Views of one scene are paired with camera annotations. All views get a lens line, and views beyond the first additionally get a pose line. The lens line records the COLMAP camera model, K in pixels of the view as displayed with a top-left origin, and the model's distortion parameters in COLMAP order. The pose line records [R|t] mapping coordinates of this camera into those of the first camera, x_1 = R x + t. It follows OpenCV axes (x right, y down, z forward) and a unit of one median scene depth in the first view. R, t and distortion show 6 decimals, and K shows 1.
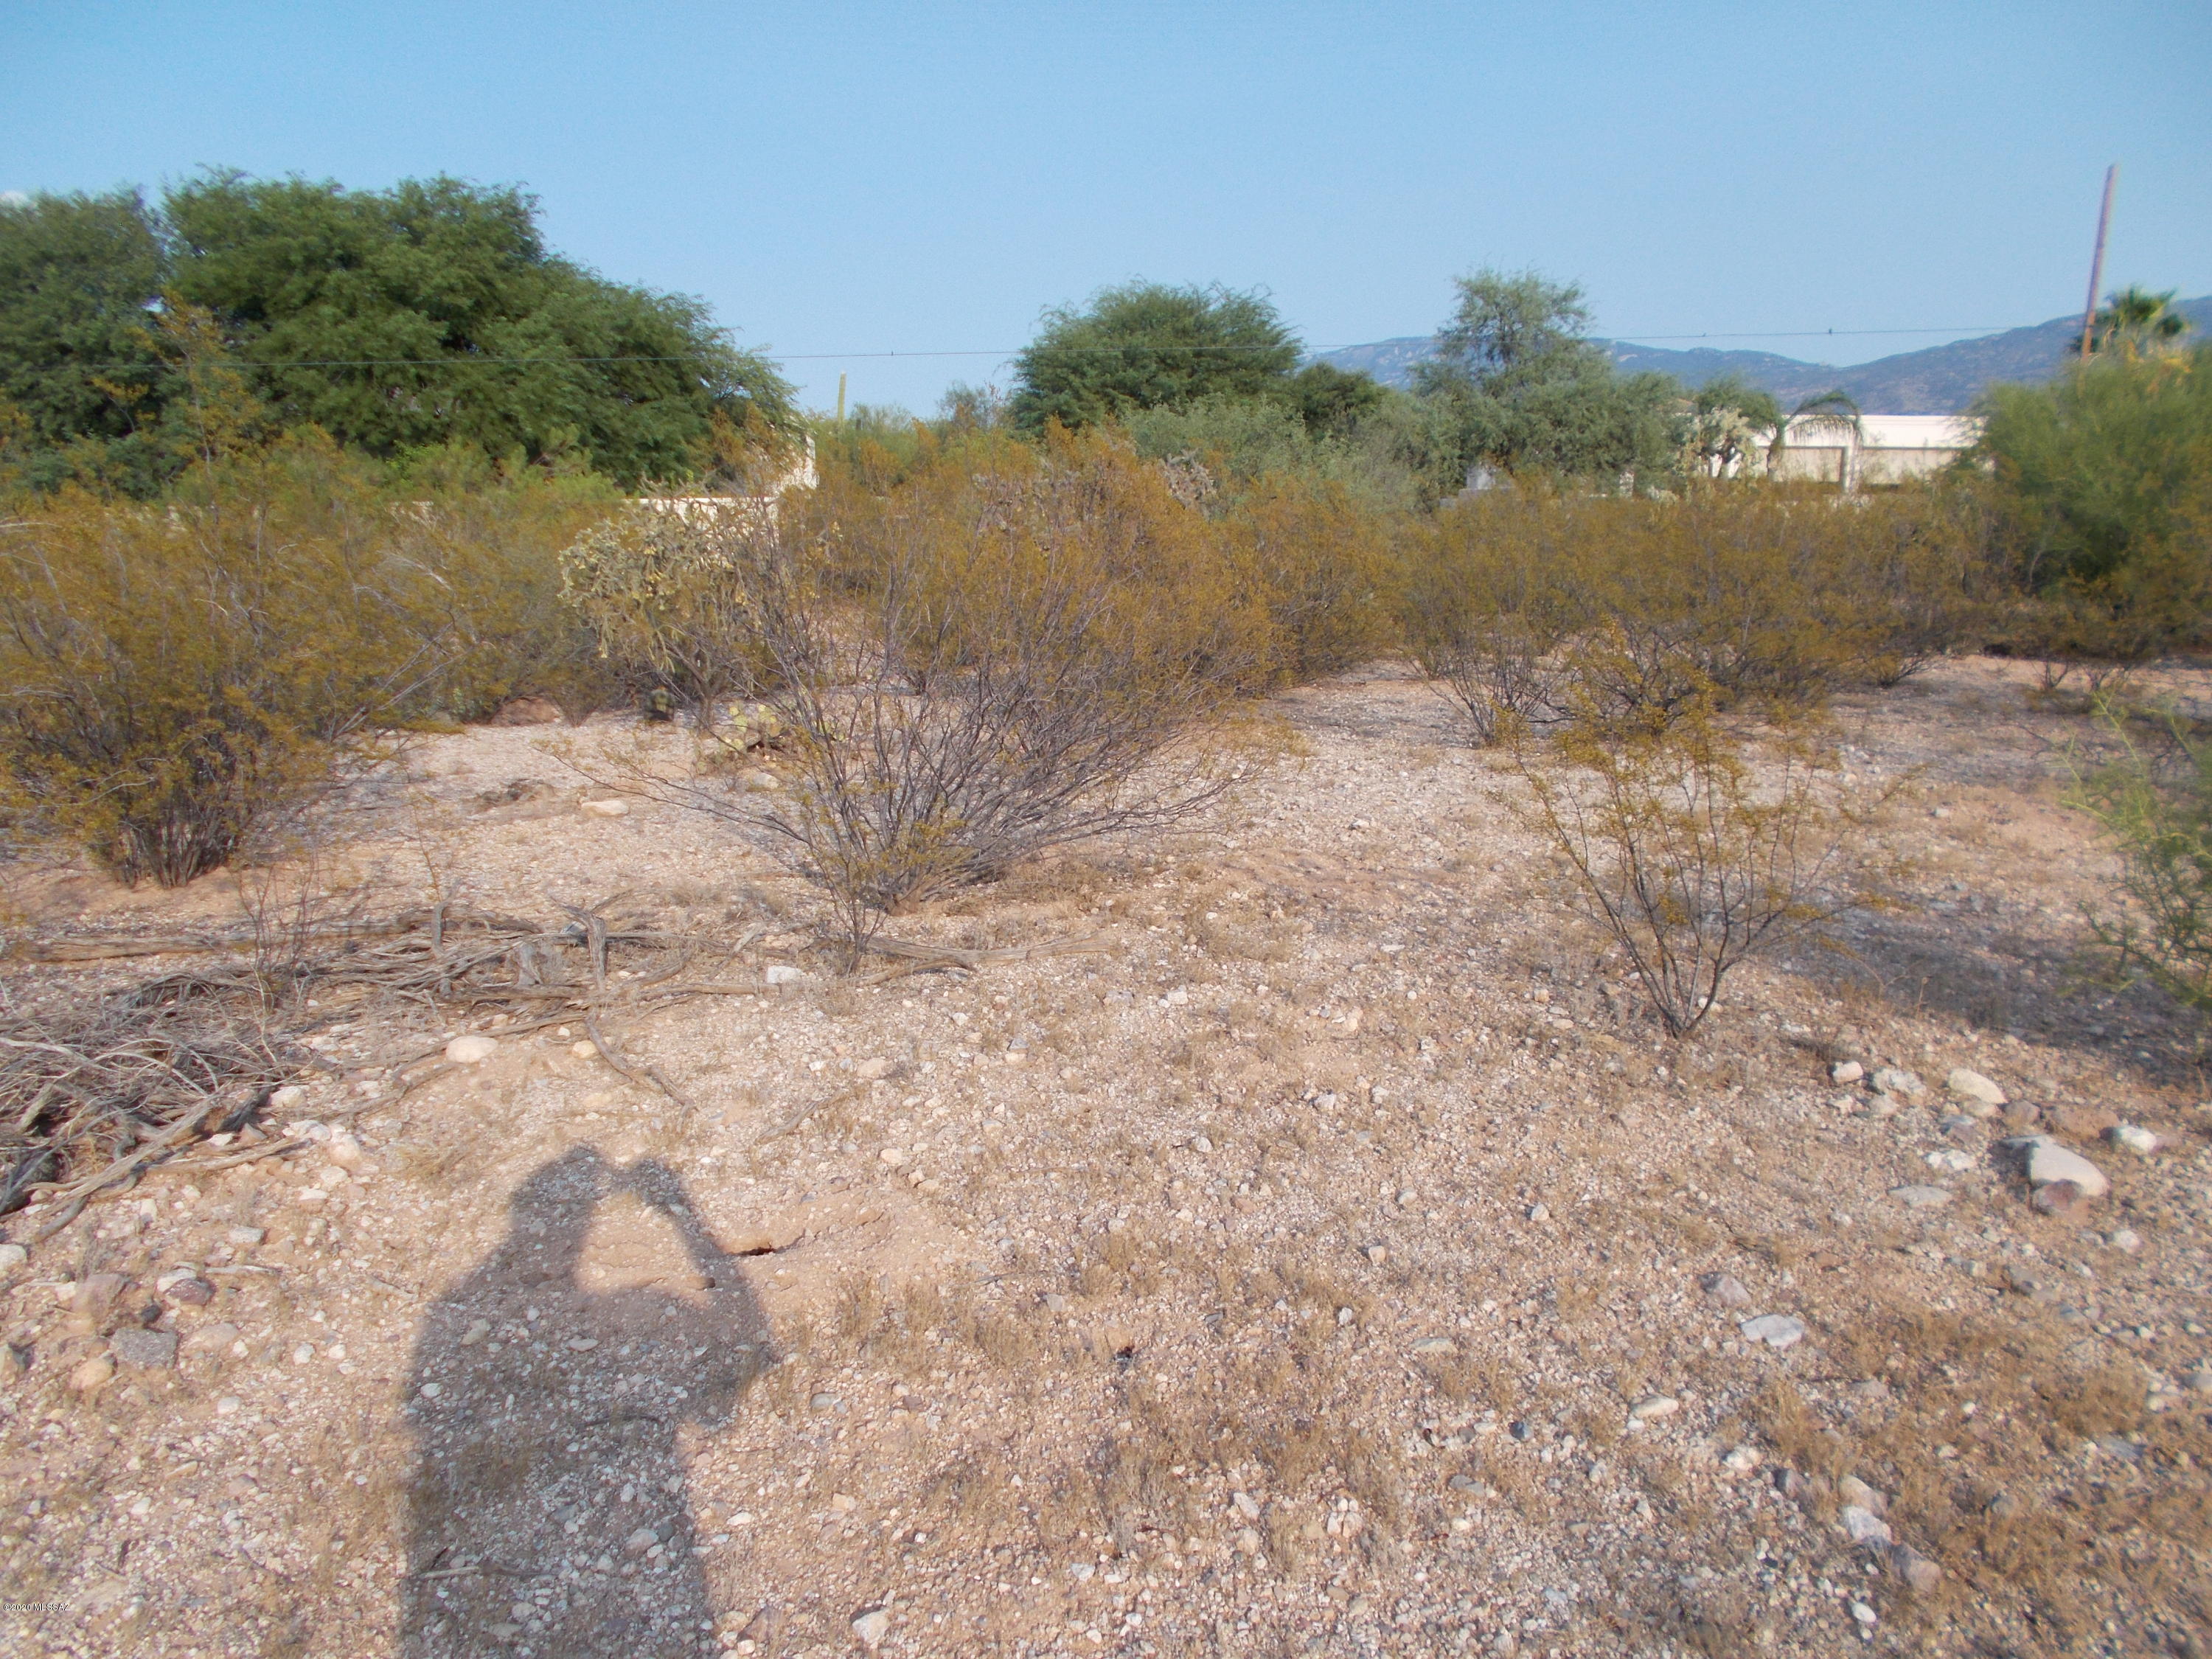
lens RADIAL K [[1693.8, 0, 1108.7], [0, 1693.8, 787.8], [0, 0, 1]] dist [0.057358, -0.073375]
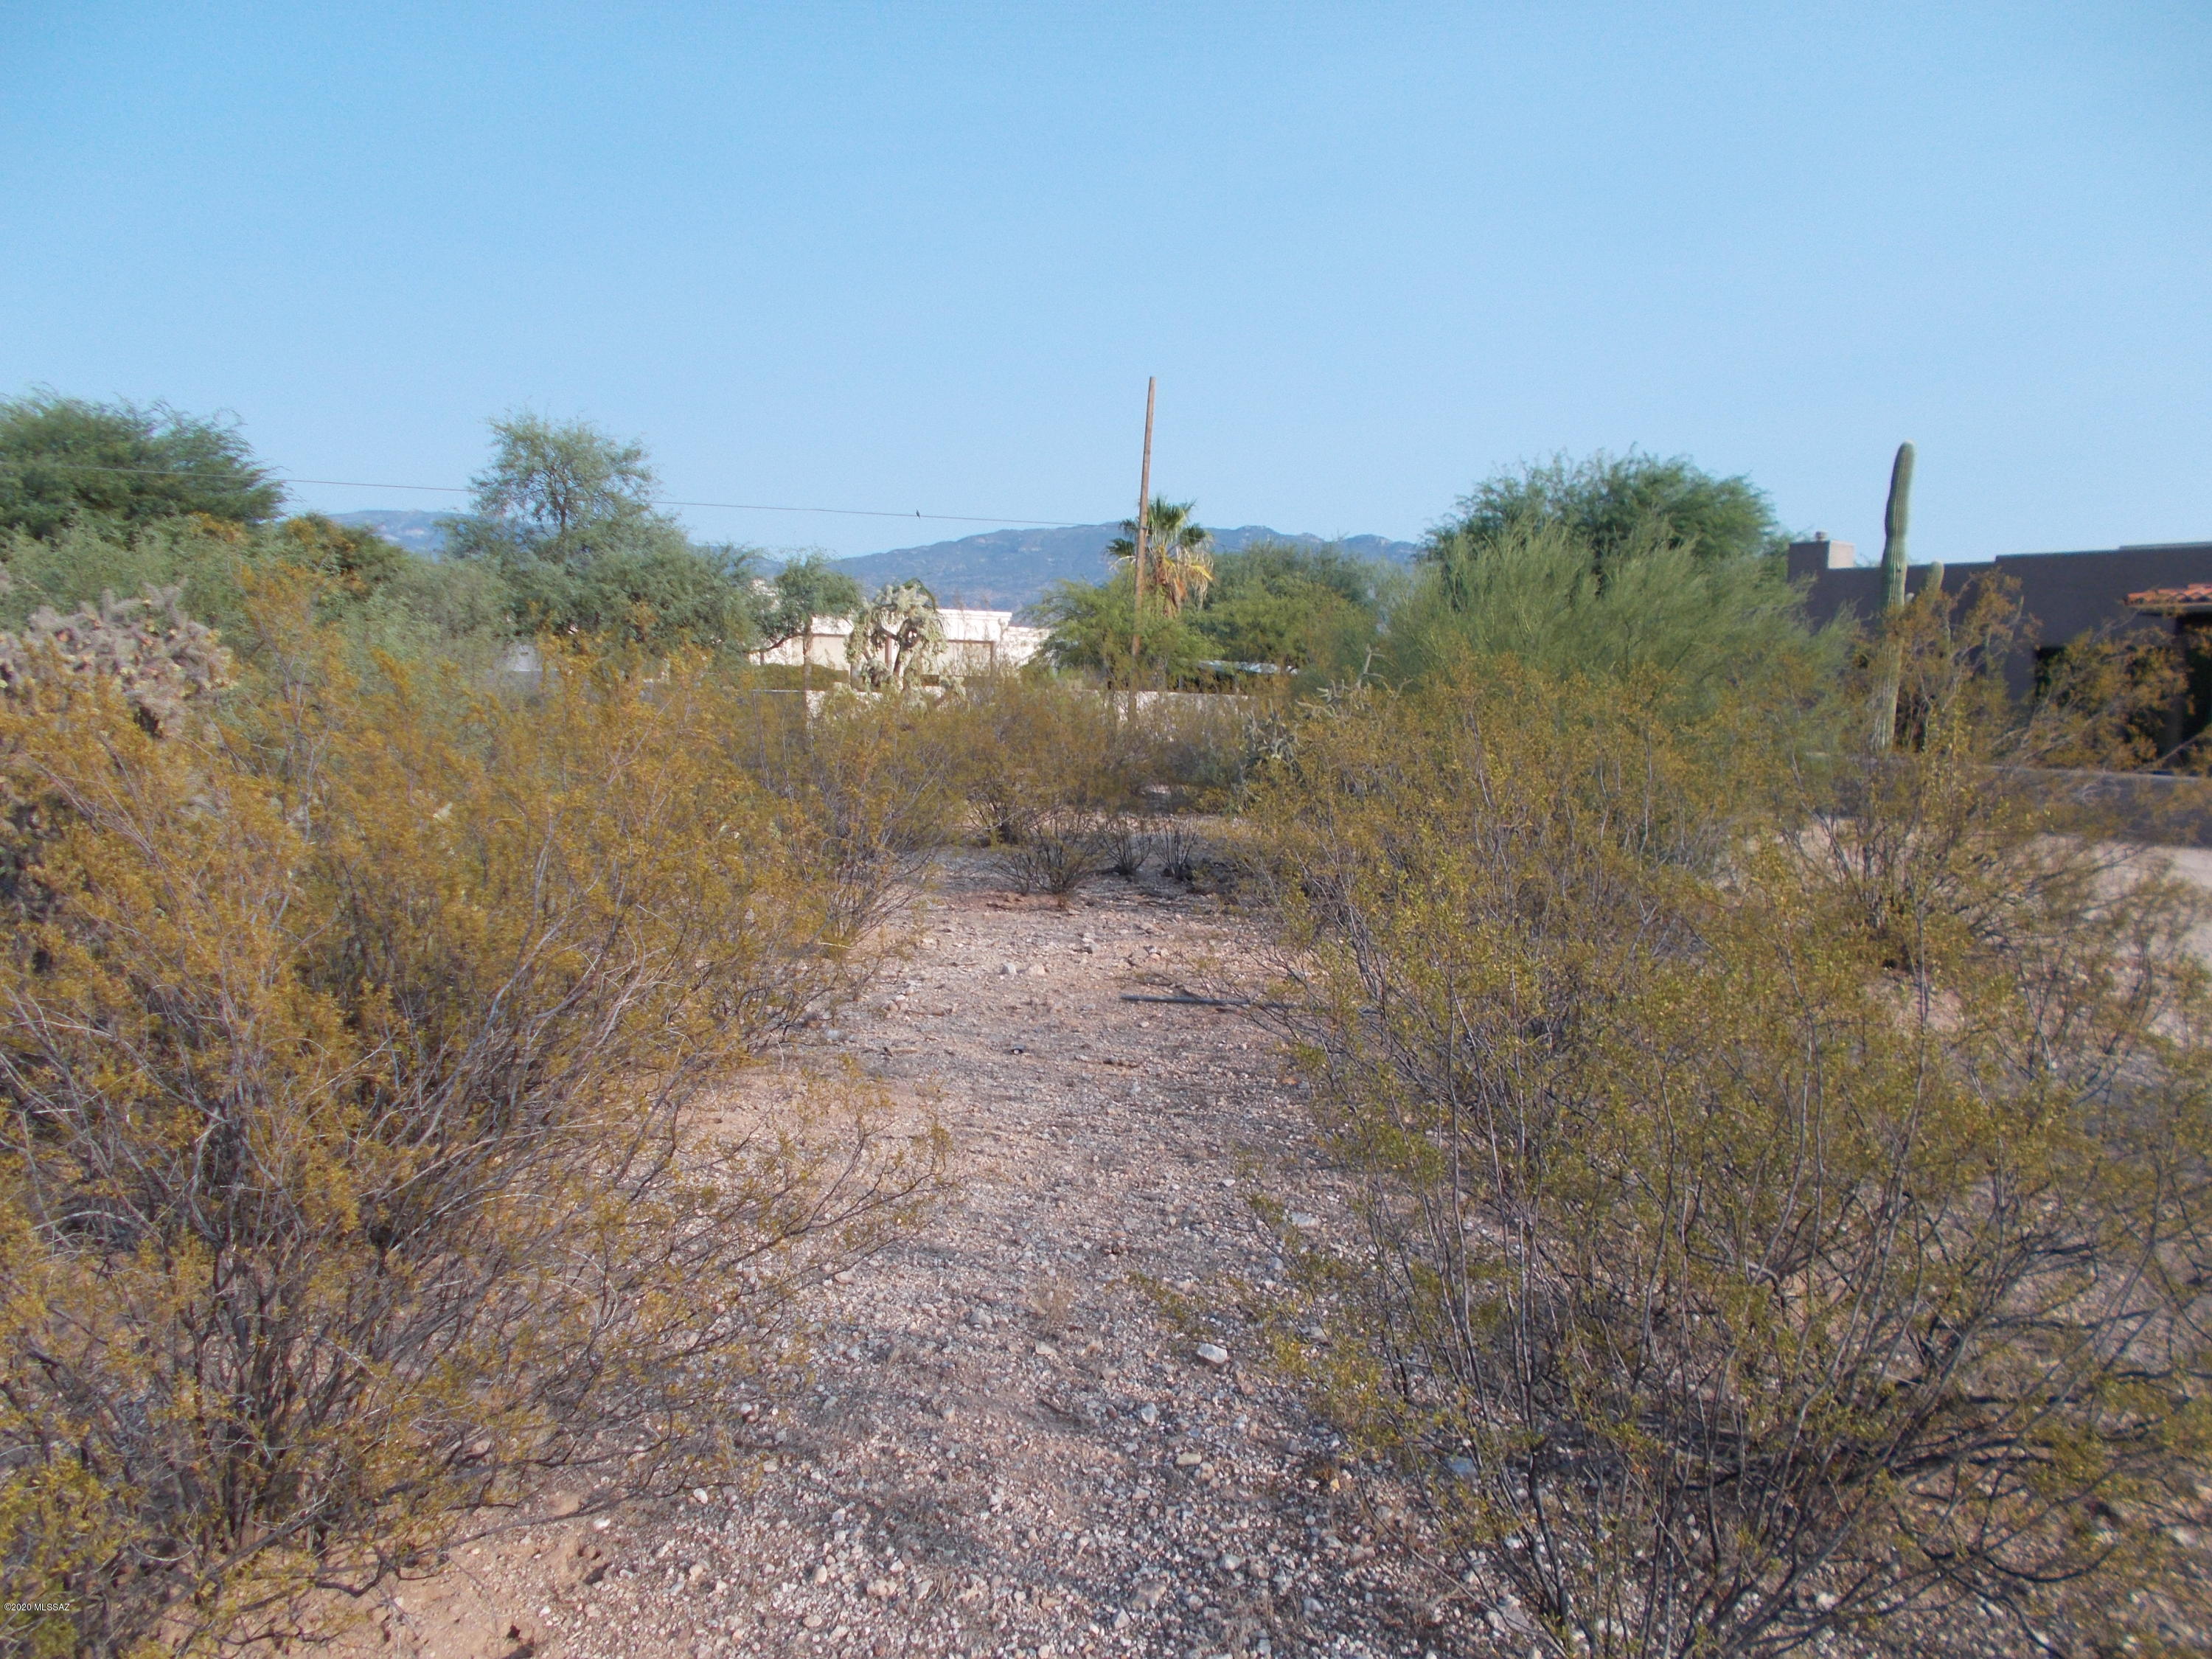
lens RADIAL K [[1693.8, 0, 1108.7], [0, 1693.8, 787.8], [0, 0, 1]] dist [0.057358, -0.073375]
pose [[0.843306, -0.017642, 0.537144, 0.005099], [0.073599, 0.993836, -0.082909, -0.028602], [-0.532371, 0.109451, 0.839406, 0.155630]]
